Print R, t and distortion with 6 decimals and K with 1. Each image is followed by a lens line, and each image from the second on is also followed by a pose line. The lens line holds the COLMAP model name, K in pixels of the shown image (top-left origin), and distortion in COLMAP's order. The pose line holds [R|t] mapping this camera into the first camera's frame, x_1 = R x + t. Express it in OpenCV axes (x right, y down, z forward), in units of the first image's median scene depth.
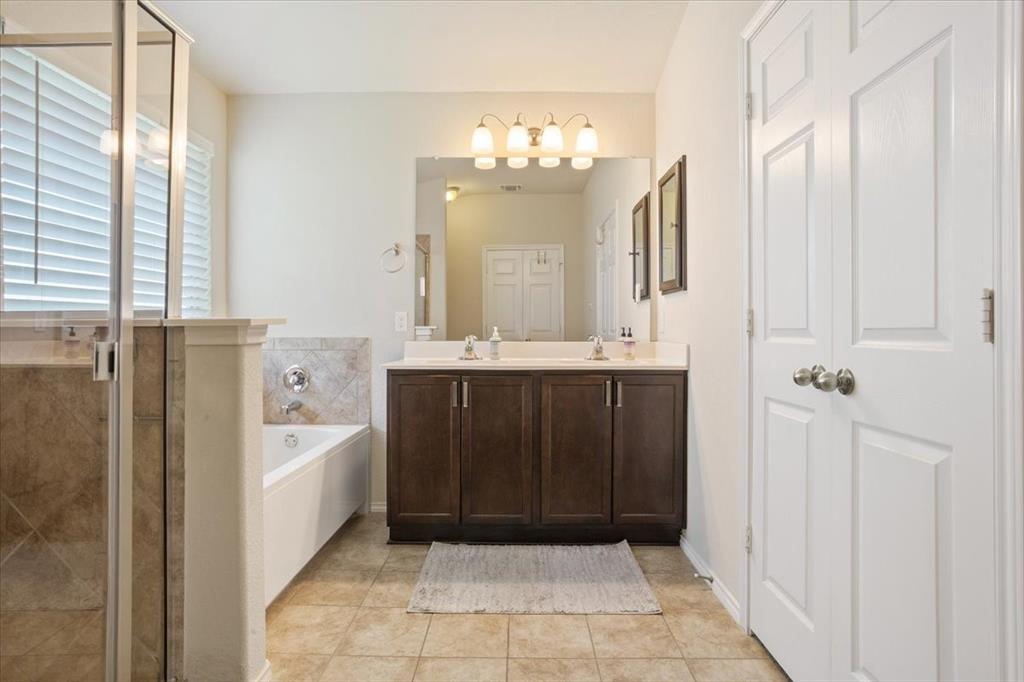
lens RADIAL K [[480.5, 0, 510.2], [0, 480.5, 324.8], [0, 0, 1]] dist [-0.003434, -0.004912]
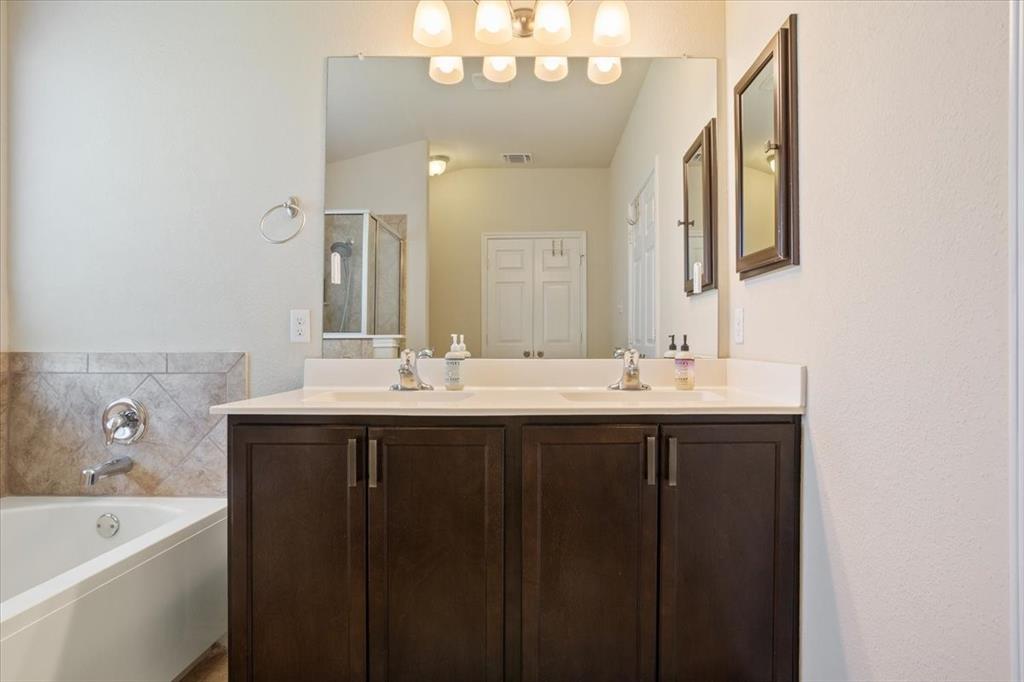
lens RADIAL K [[480.5, 0, 512.8], [0, 480.5, 341.3], [0, 0, 1]] dist [-0.003434, -0.004912]
pose [[0.998392, -0.000796, -0.056689, 0.072897], [0.001407, 0.999941, 0.010738, 0.006808], [0.056677, -0.010801, 0.998334, 0.411747]]
